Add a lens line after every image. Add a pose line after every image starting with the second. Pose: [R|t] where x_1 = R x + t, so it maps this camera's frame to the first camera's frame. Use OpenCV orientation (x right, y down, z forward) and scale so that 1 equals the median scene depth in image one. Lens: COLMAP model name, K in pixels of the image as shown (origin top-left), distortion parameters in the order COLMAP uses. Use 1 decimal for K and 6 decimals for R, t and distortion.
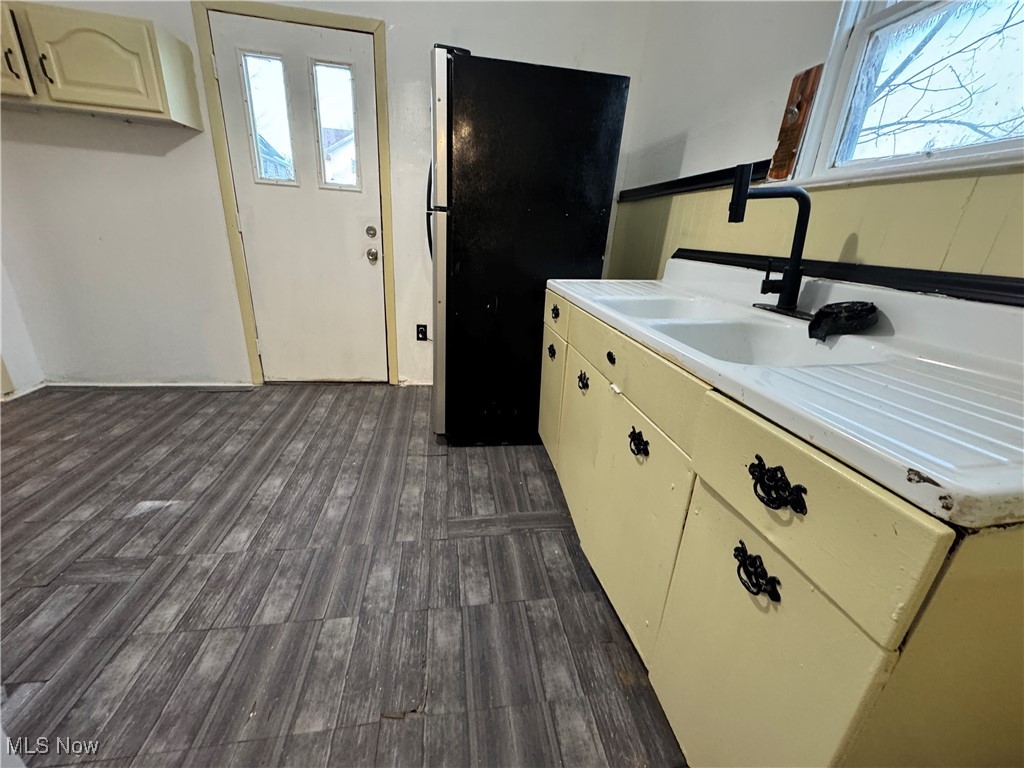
lens RADIAL K [[413.0, 0, 515.4], [0, 413.0, 386.8], [0, 0, 1]] dist [-0.008204, 0.002109]
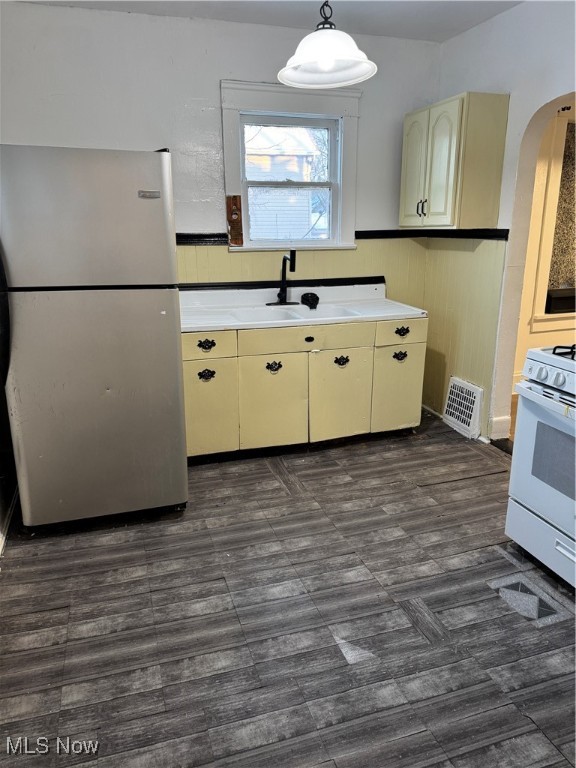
lens RADIAL K [[554.9, 0, 288.3], [0, 554.9, 380.2], [0, 0, 1]] dist [0.063258, -0.086577]
pose [[-0.176928, -0.325743, 0.928756, -2.151212], [0.340885, 0.864956, 0.368305, -0.850256], [-0.923306, 0.381763, -0.041994, 1.139880]]
